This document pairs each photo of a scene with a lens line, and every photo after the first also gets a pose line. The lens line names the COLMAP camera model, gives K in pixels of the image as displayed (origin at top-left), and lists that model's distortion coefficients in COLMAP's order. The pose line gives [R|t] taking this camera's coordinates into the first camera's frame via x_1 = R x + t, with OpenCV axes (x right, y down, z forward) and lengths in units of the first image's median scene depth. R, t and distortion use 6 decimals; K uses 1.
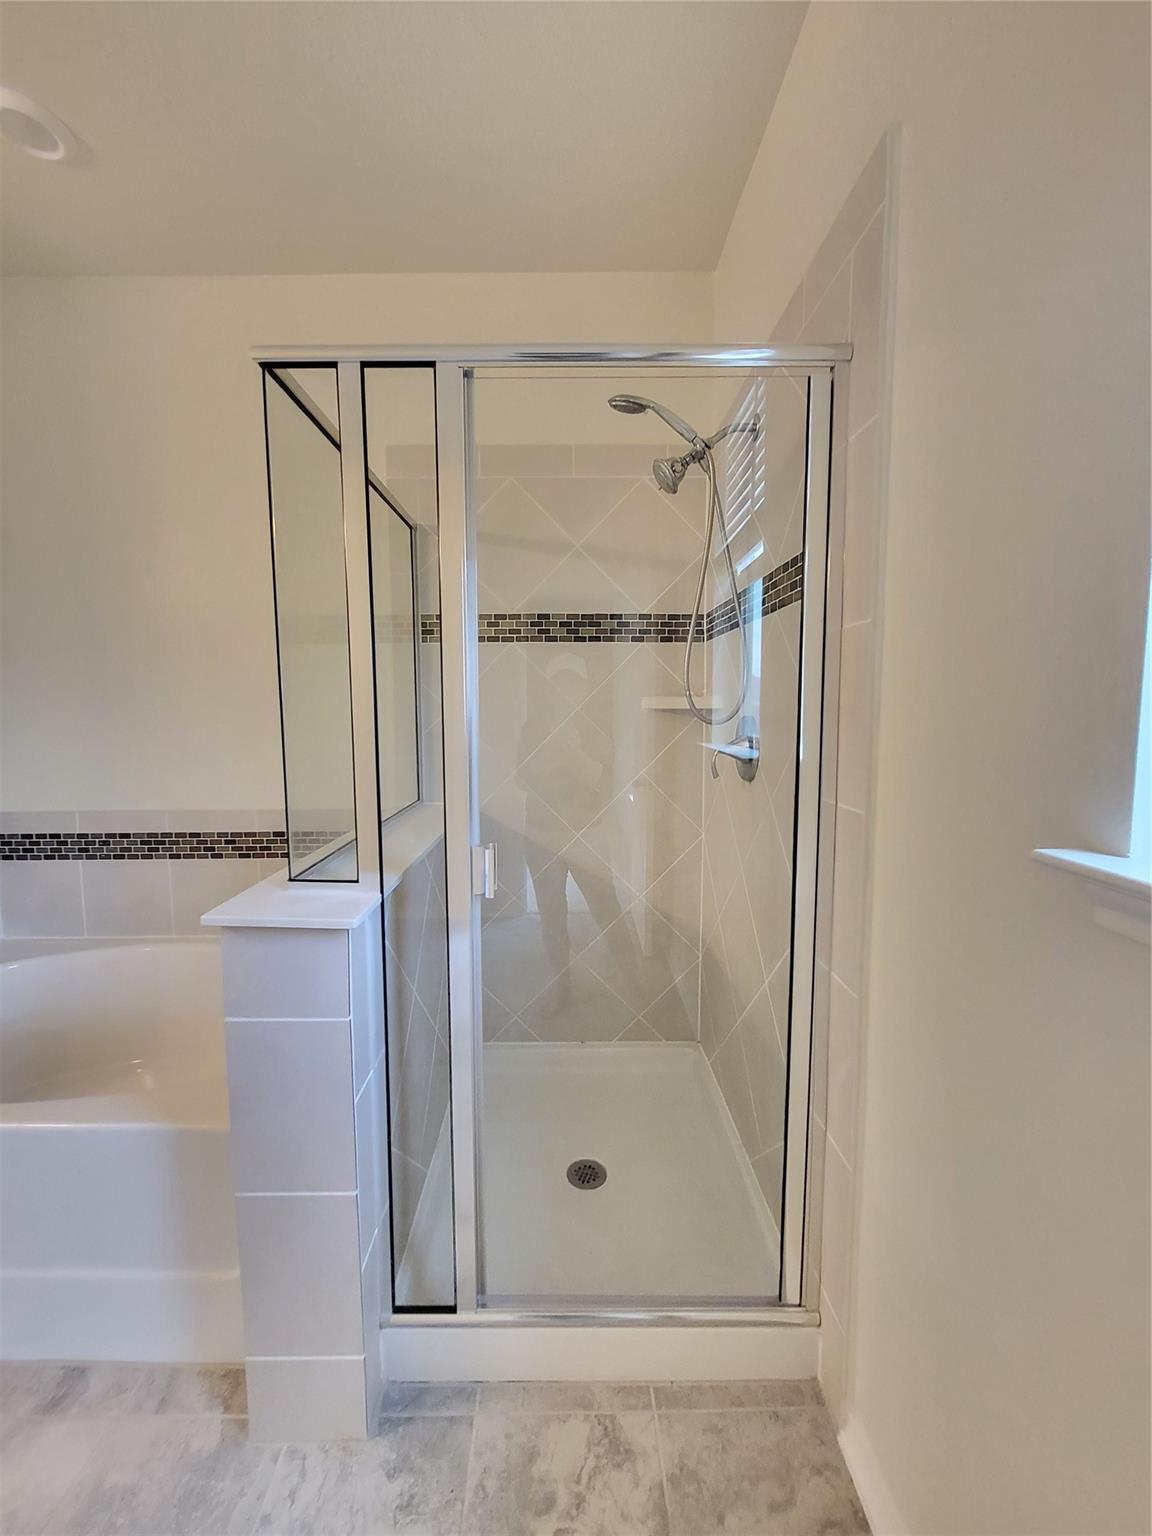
lens RADIAL K [[604.2, 0, 562.2], [0, 604.2, 757.5], [0, 0, 1]] dist [-0.001848, -0.000436]
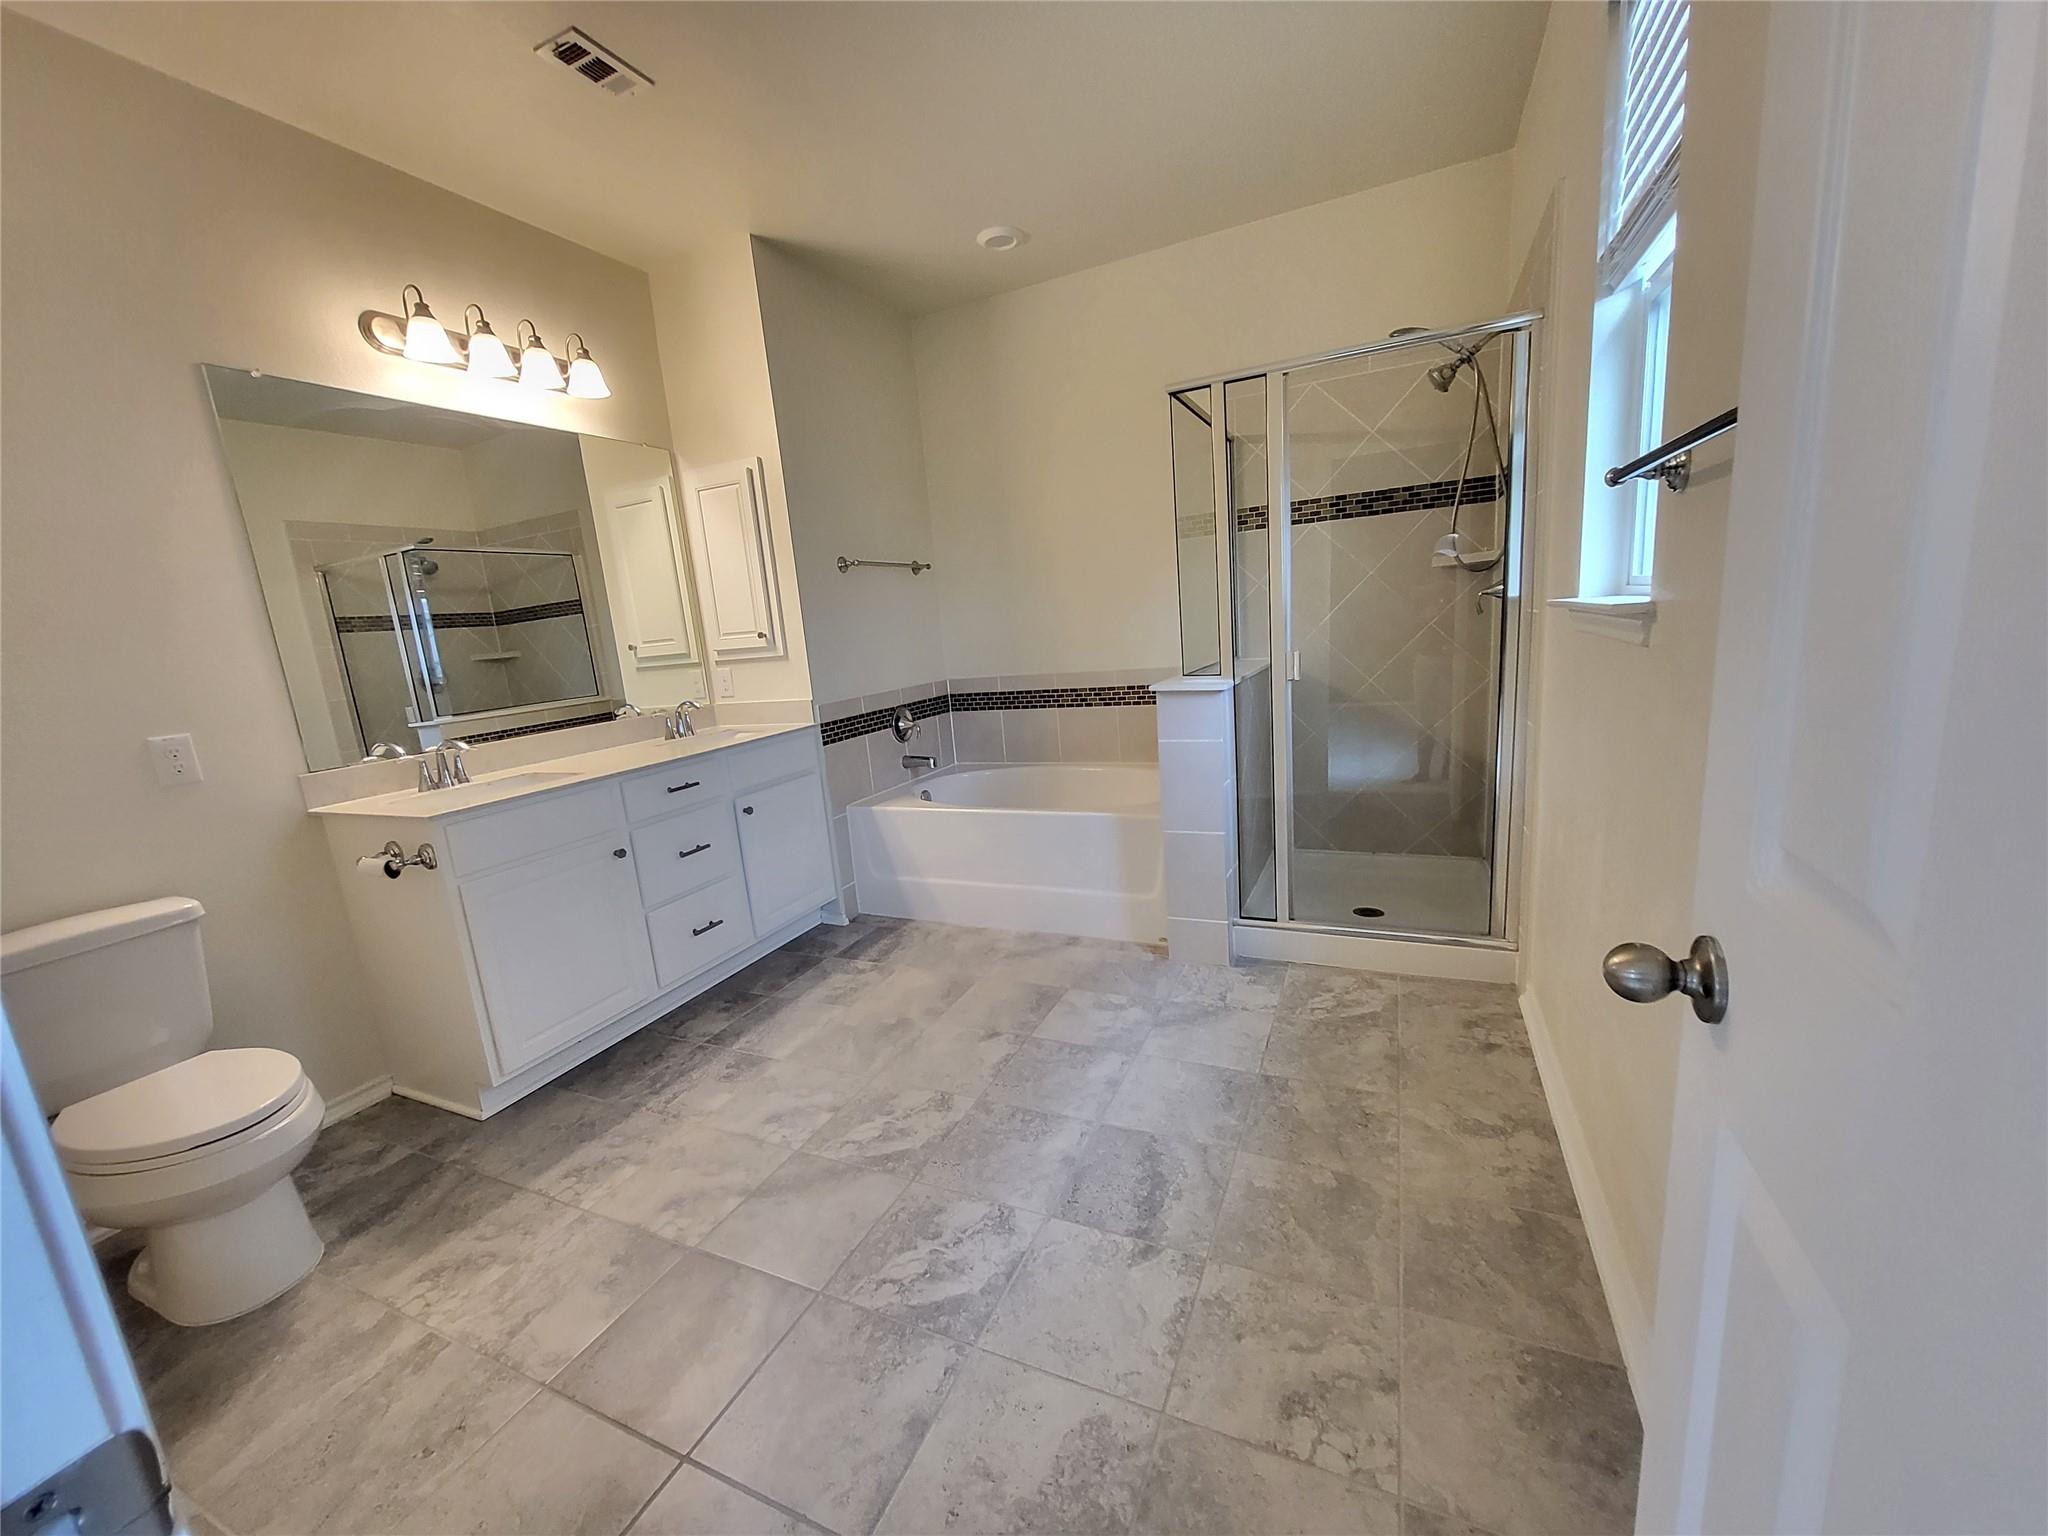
lens RADIAL K [[805.5, 0, 1010.2], [0, 805.5, 781.9], [0, 0, 1]] dist [-0.001848, -0.000436]
pose [[0.901831, 0.015395, -0.431815, 0.076166], [0.039739, 0.992175, 0.118366, 0.115897], [0.430258, -0.123906, 0.894162, -0.802116]]
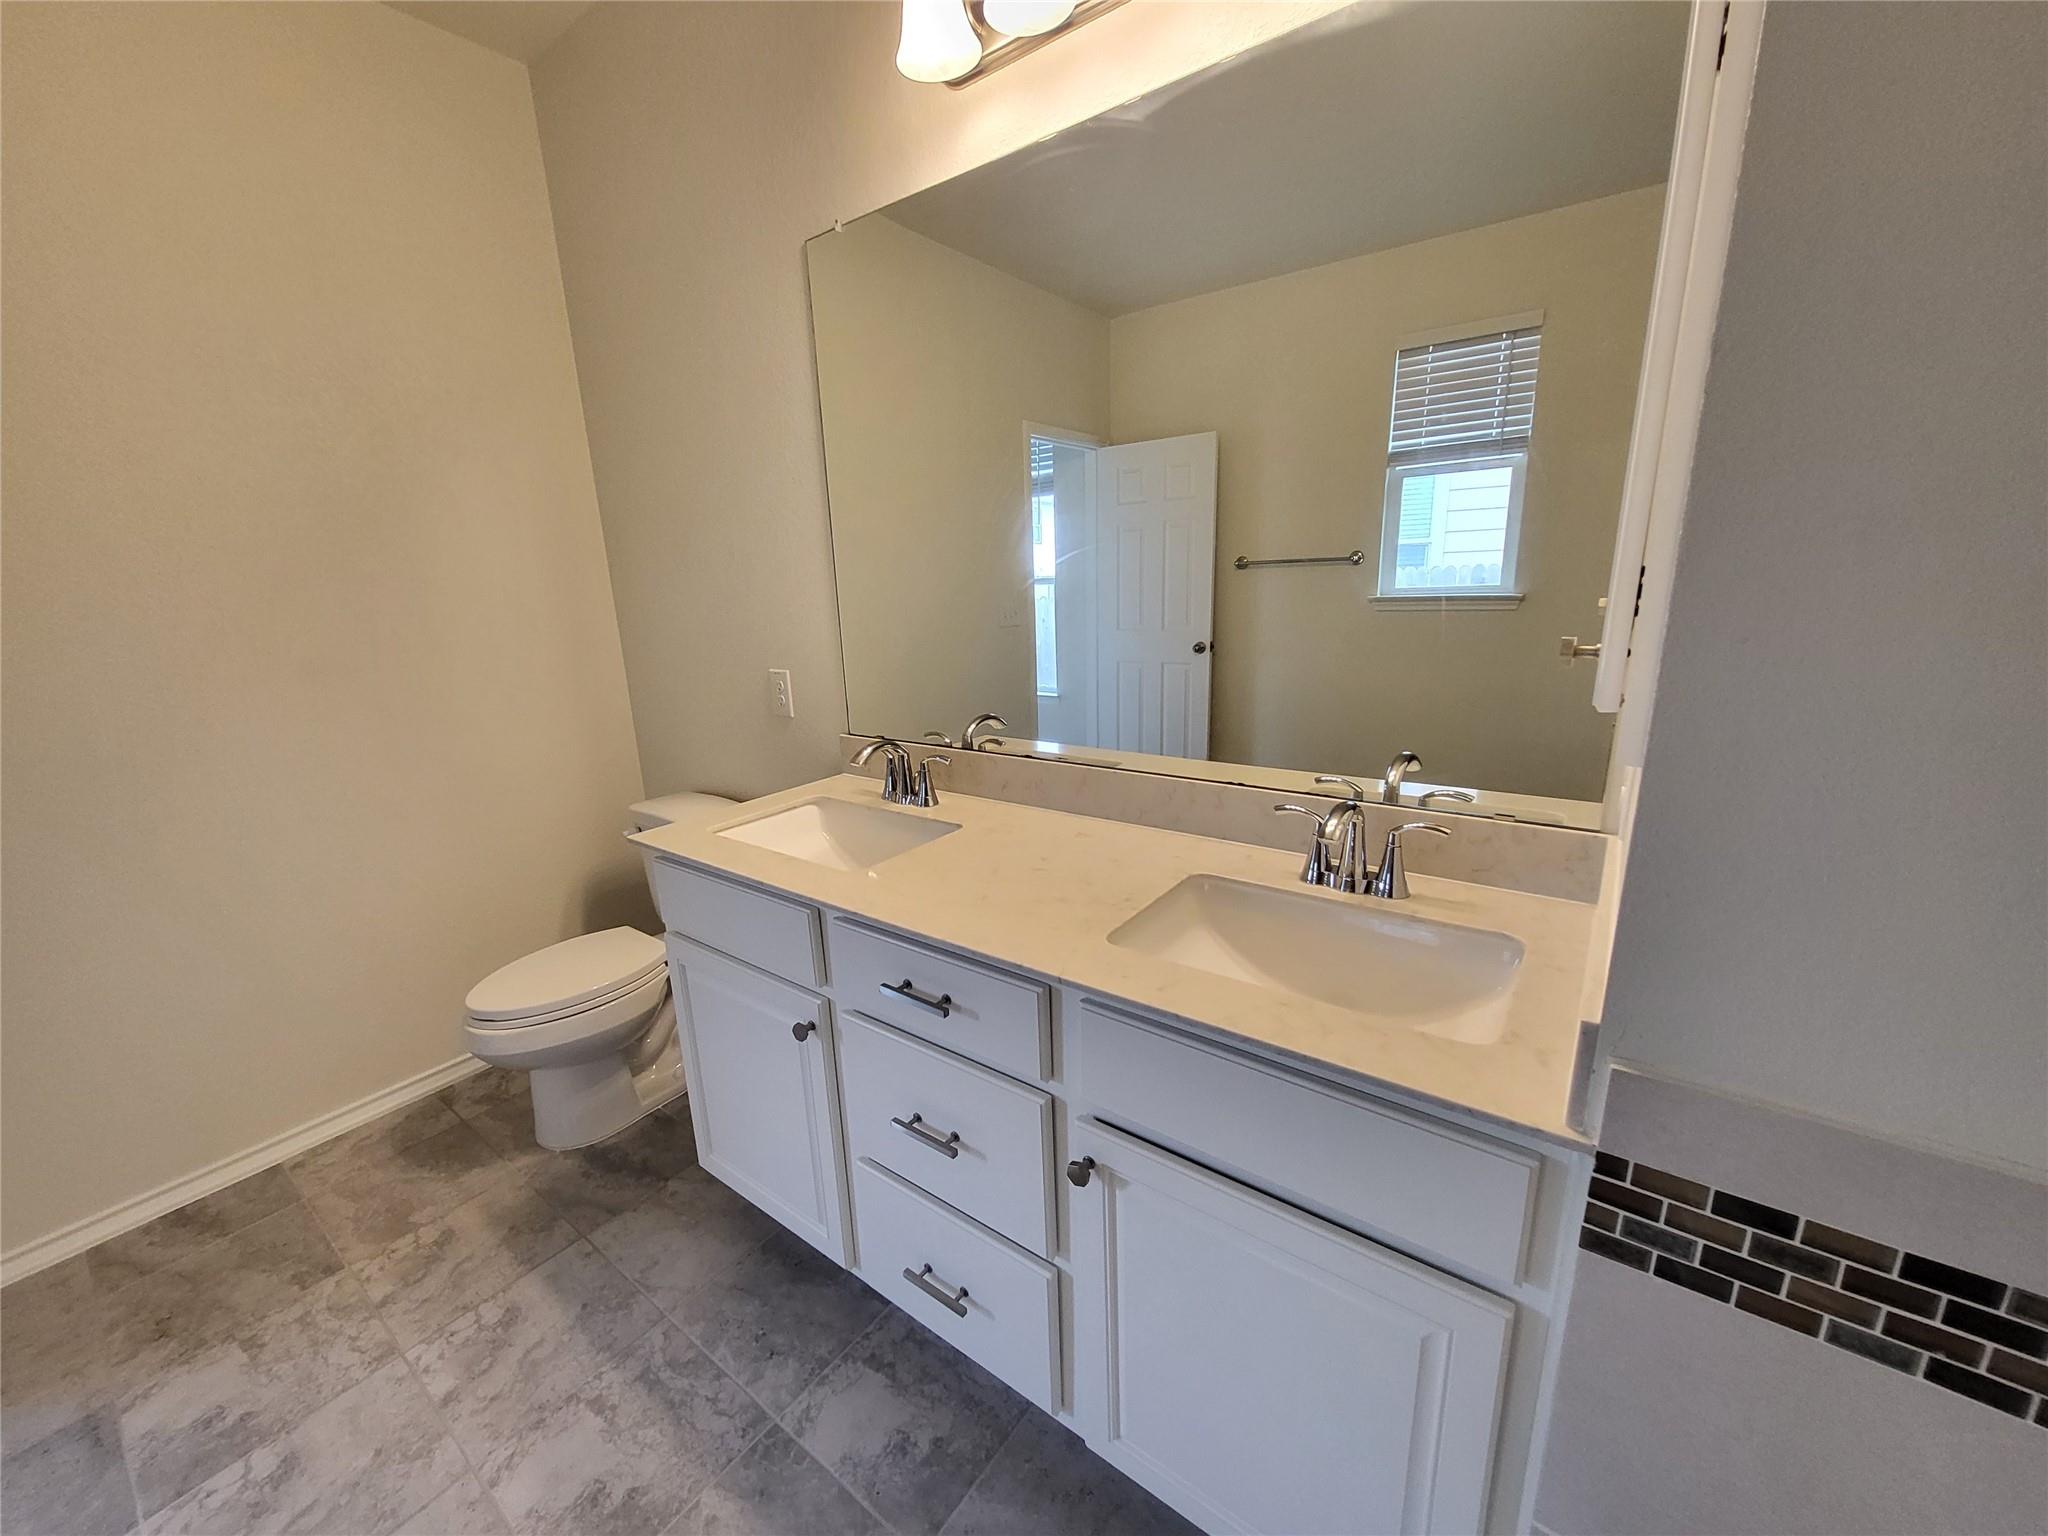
lens RADIAL K [[805.5, 0, 1023.2], [0, 805.5, 786.9], [0, 0, 1]] dist [-0.001848, -0.000436]
pose [[-0.604237, 0.237407, -0.760615, -0.636290], [-0.029619, 0.947230, 0.319183, -0.054510], [0.796254, 0.215391, -0.565320, 0.477167]]
